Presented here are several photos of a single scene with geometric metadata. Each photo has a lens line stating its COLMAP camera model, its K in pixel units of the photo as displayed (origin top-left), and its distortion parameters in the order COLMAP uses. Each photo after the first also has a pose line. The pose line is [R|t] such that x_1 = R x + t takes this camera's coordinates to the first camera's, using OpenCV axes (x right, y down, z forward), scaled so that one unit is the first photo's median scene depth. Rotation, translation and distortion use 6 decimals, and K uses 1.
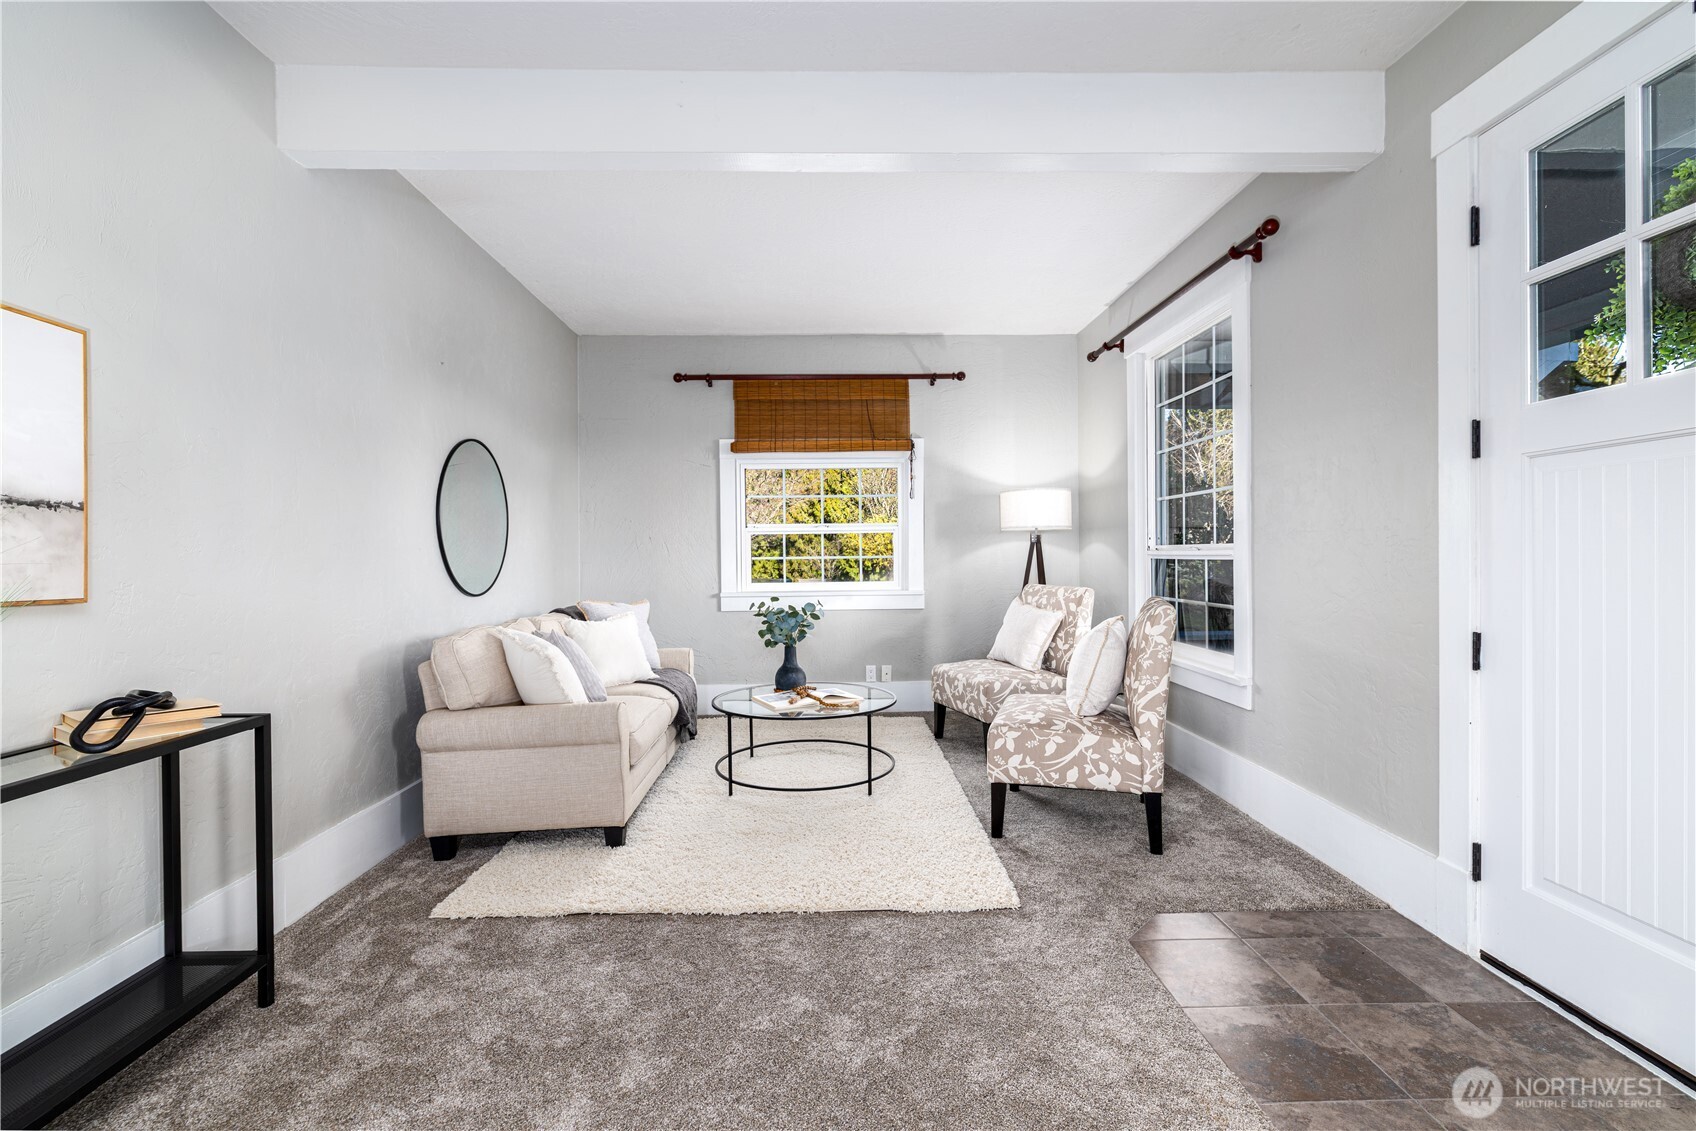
lens RADIAL K [[773.4, 0, 844.6], [0, 773.4, 562.7], [0, 0, 1]] dist [0.001308, 0.000024]
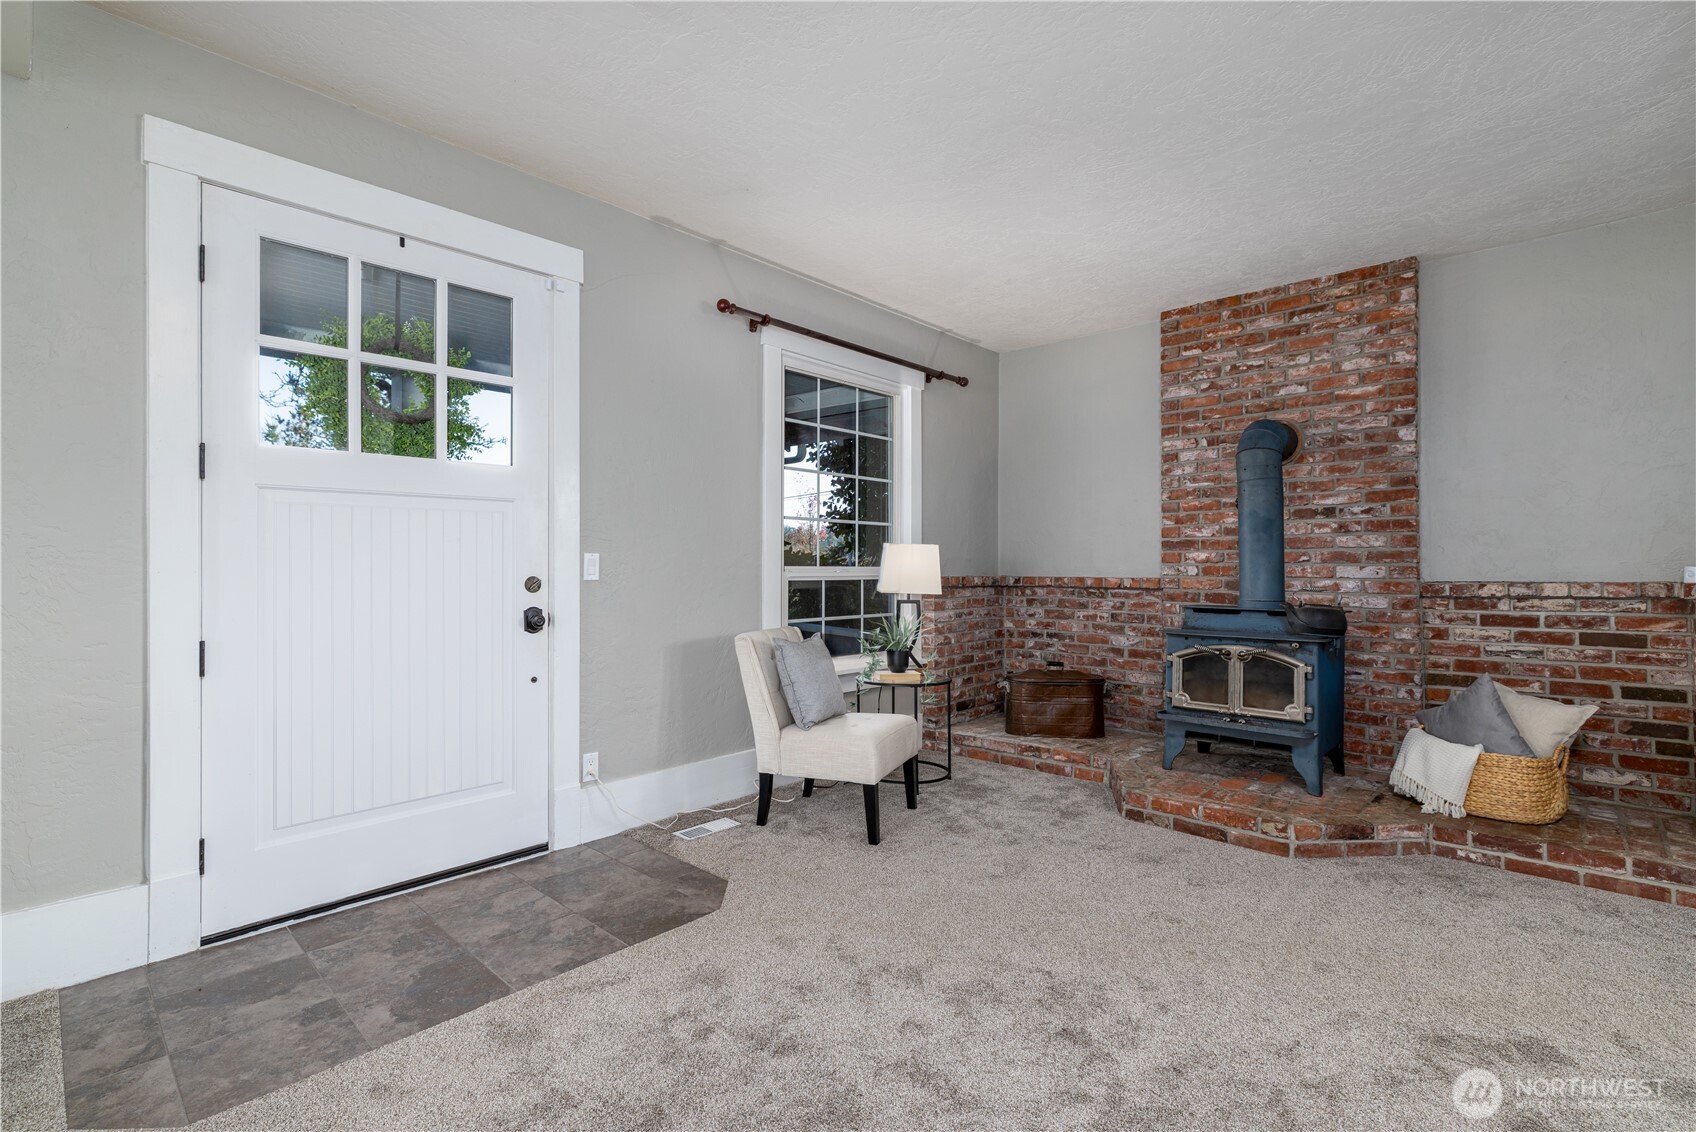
lens RADIAL K [[773.4, 0, 837.1], [0, 773.4, 561.5], [0, 0, 1]] dist [0.001308, 0.000024]
pose [[-0.707986, 0.015337, 0.706060, -0.605458], [0.014419, 0.999870, -0.007261, 0.000559], [-0.706080, 0.005040, -0.708114, 1.220525]]
